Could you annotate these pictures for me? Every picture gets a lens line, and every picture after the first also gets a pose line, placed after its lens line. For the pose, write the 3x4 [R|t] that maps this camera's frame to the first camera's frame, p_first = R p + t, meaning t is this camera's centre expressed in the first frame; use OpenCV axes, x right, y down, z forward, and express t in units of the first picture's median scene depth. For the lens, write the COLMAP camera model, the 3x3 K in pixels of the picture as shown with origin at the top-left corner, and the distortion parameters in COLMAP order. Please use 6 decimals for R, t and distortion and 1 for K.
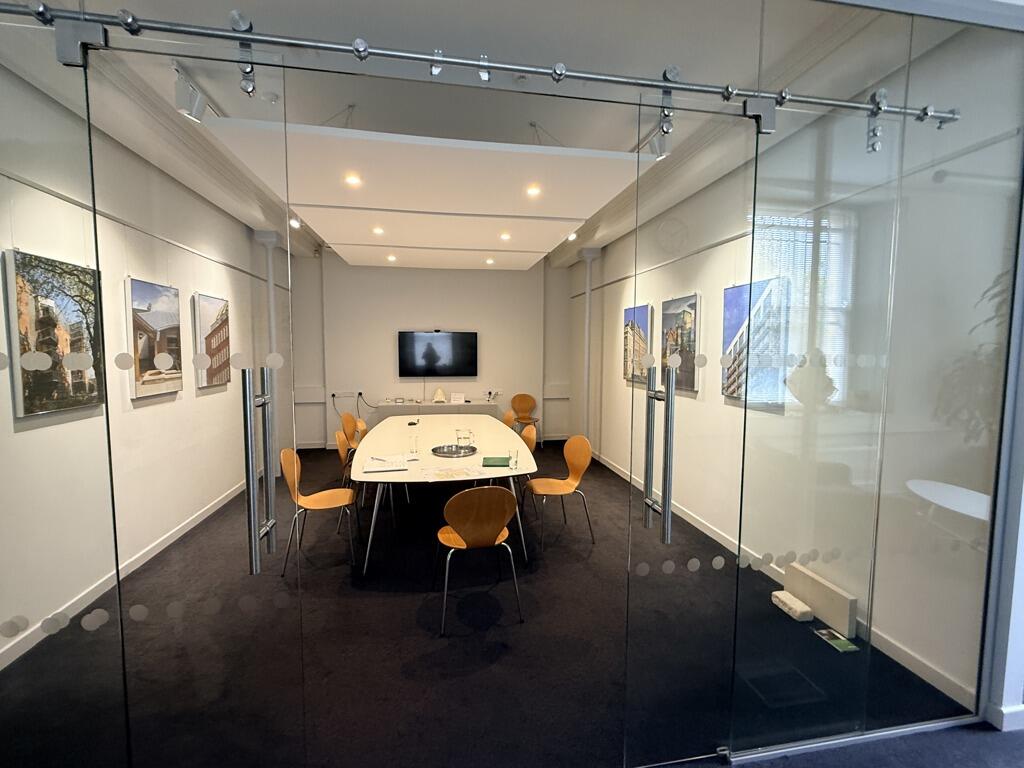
lens RADIAL K [[442.1, 0, 510.5], [0, 442.1, 382.0], [0, 0, 1]] dist [-0.000393, 0.000868]
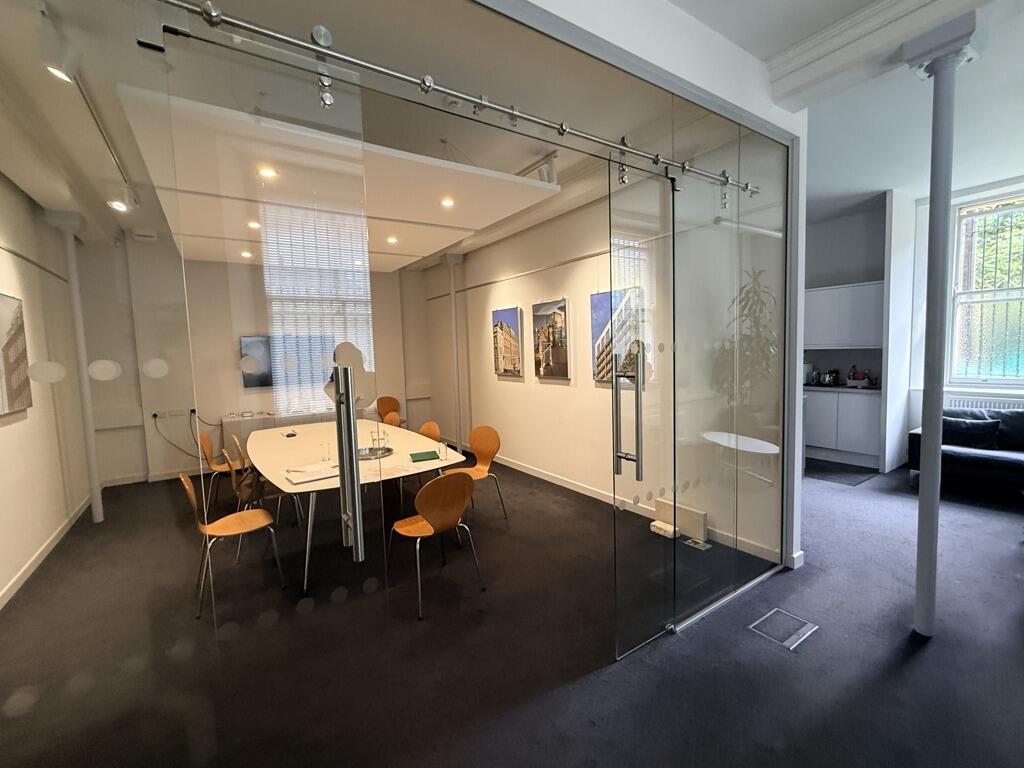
lens RADIAL K [[443.6, 0, 512.0], [0, 443.6, 384.0], [0, 0, 1]] dist [0.018035, -0.008329]
pose [[0.911592, -0.066758, 0.405639, -0.243275], [0.066617, 0.997674, 0.014483, 0.006970], [-0.405662, 0.013820, 0.913919, -0.049430]]
